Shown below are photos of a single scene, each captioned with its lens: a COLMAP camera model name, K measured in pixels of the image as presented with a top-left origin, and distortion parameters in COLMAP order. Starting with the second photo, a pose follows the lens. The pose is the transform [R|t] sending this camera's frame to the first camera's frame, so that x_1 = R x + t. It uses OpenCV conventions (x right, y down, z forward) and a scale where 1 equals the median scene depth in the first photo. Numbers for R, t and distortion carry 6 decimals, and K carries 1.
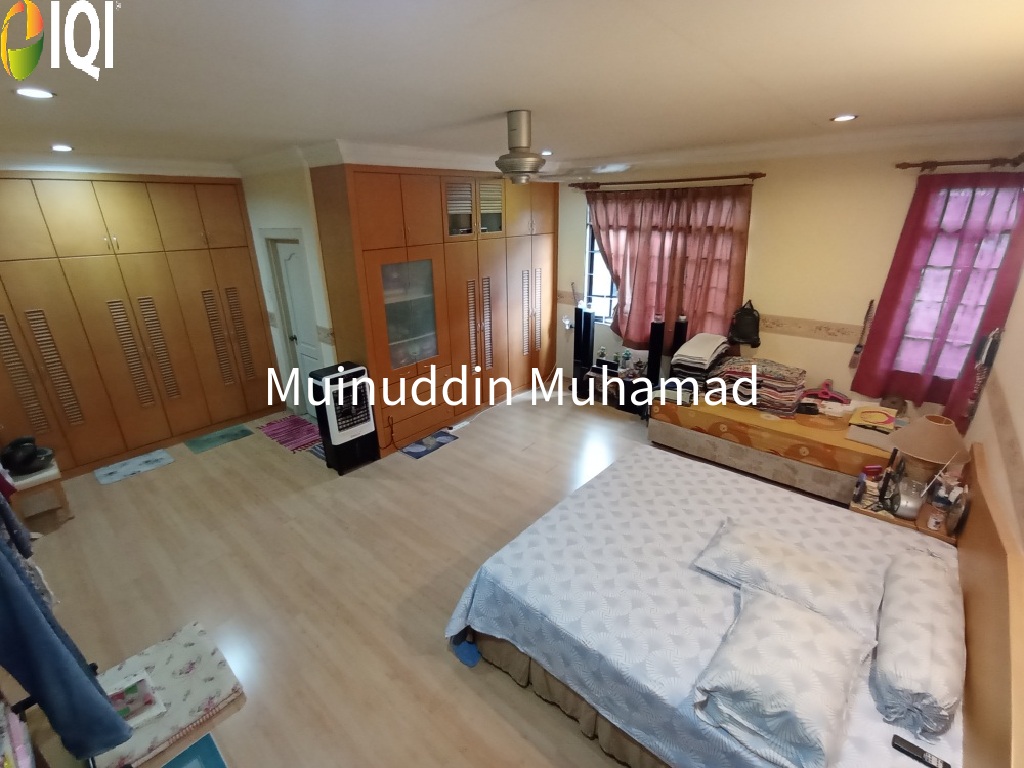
lens RADIAL K [[458.0, 0, 497.2], [0, 458.0, 384.9], [0, 0, 1]] dist [-0.014115, 0.000093]
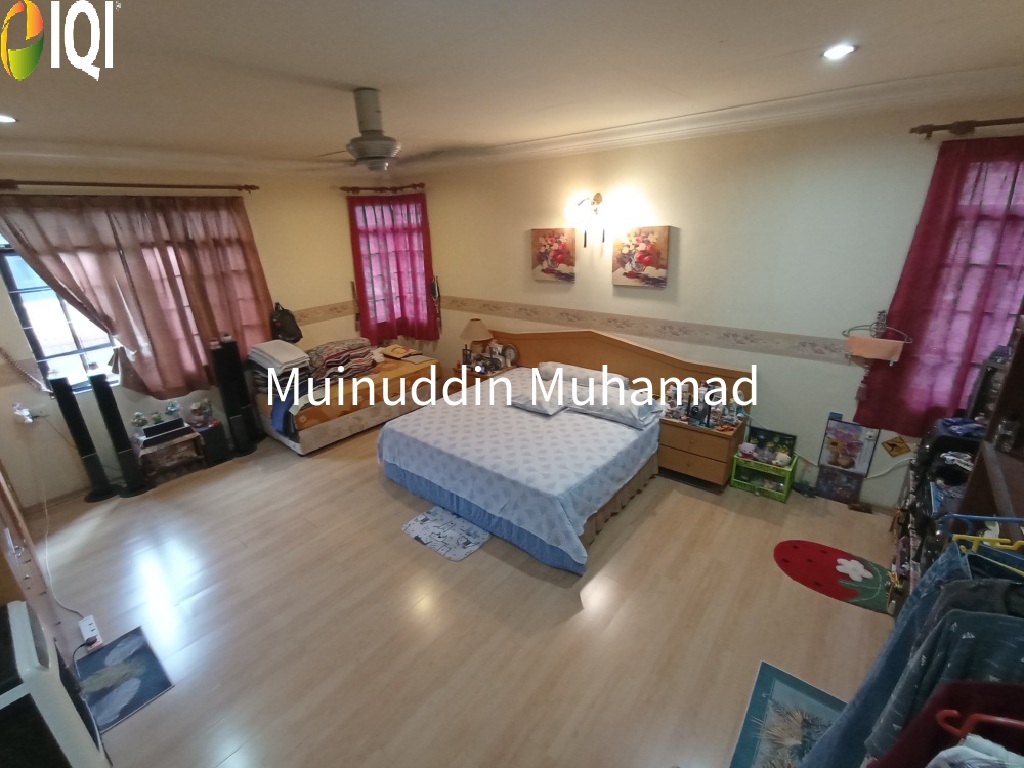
lens RADIAL K [[458.0, 0, 497.2], [0, 458.0, 384.9], [0, 0, 1]] dist [-0.014115, 0.000093]
pose [[-0.049317, -0.321665, 0.945568, -0.595333], [0.386263, 0.866915, 0.315055, -0.163902], [-0.921069, 0.380775, 0.081493, 0.531816]]
